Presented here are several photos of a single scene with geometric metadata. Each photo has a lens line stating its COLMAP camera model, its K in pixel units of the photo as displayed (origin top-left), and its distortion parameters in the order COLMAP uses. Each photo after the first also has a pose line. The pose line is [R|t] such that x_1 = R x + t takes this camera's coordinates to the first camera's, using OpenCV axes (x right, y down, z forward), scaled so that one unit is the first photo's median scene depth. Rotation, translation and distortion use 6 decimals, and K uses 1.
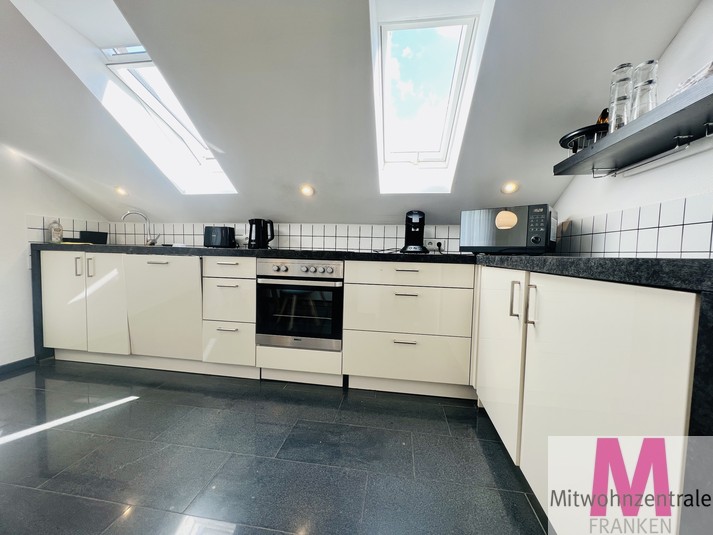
lens RADIAL K [[285.6, 0, 356.8], [0, 285.6, 269.1], [0, 0, 1]] dist [-0.004987, 0.001432]
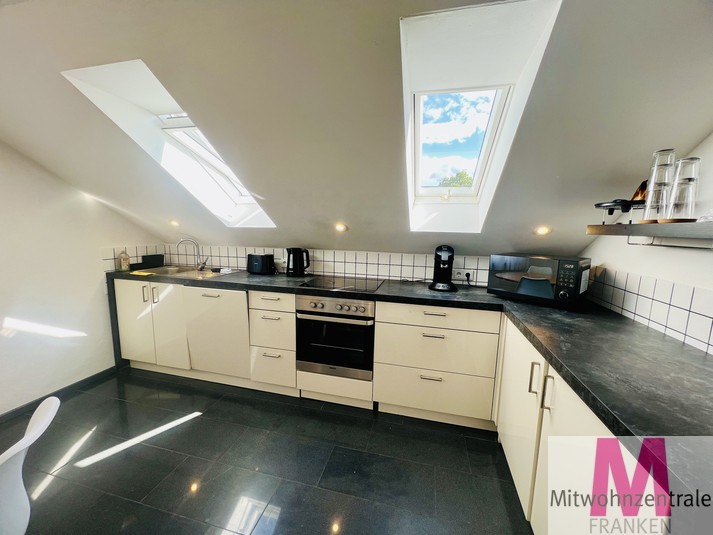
lens RADIAL K [[285.6, 0, 356.7], [0, 285.6, 268.6], [0, 0, 1]] dist [-0.004987, 0.001432]
pose [[0.995201, 0.010230, -0.097320, -0.009877], [-0.001961, 0.996406, 0.084680, -0.227495], [0.097837, -0.084082, 0.991644, -0.061112]]
